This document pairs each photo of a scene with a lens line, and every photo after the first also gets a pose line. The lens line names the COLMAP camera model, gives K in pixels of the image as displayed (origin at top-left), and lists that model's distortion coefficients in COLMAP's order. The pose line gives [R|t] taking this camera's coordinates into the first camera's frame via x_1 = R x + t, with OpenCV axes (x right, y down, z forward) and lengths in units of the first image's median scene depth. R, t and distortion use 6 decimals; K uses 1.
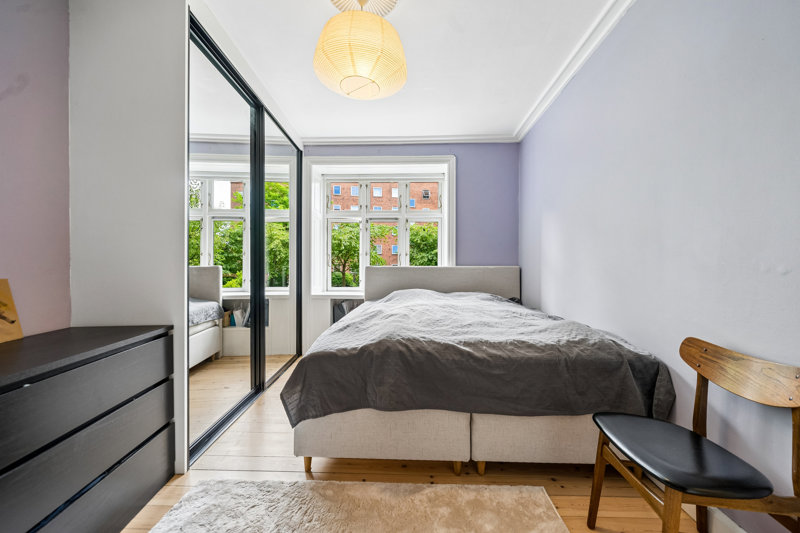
lens RADIAL K [[316.7, 0, 399.5], [0, 316.7, 266.1], [0, 0, 1]] dist [-0.002898, 0.000268]
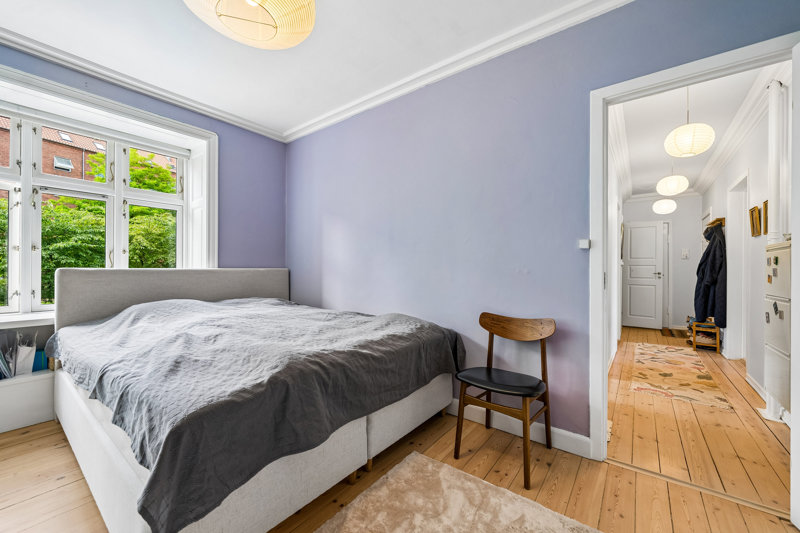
lens RADIAL K [[316.7, 0, 403.8], [0, 316.7, 266.3], [0, 0, 1]] dist [-0.002898, 0.000268]
pose [[0.568970, 0.006880, 0.822330, -0.536396], [-0.002300, 0.999974, -0.006775, -0.002806], [-0.822355, 0.001963, 0.568971, 0.319778]]
